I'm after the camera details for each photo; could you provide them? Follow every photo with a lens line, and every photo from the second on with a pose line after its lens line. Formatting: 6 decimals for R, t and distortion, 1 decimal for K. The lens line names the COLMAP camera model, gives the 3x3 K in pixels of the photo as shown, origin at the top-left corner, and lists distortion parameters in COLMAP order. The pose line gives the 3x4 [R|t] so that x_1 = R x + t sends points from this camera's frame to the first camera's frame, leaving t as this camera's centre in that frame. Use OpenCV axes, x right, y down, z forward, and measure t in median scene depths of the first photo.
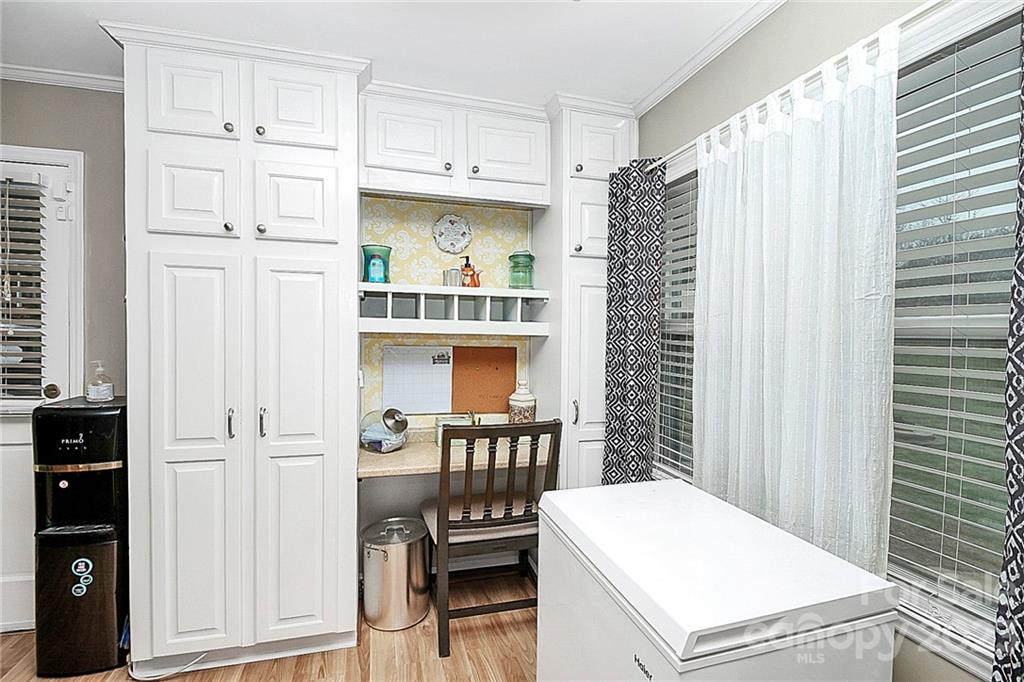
lens RADIAL K [[493.4, 0, 512.0], [0, 493.4, 341.0], [0, 0, 1]] dist [0.001521, 0.000321]
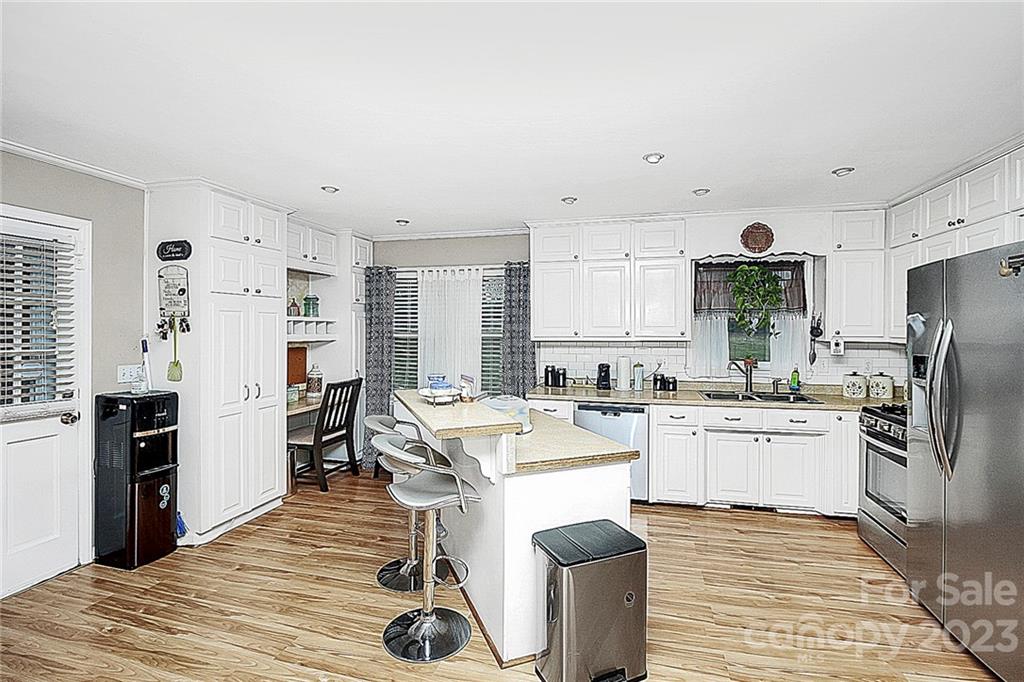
lens RADIAL K [[482.1, 0, 515.6], [0, 482.1, 334.3], [0, 0, 1]] dist [0.002539, -0.016127]
pose [[0.505775, -0.024265, 0.862324, -1.611000], [0.020315, 0.999662, 0.016215, -0.065469], [-0.862426, 0.009317, 0.506098, -0.815855]]
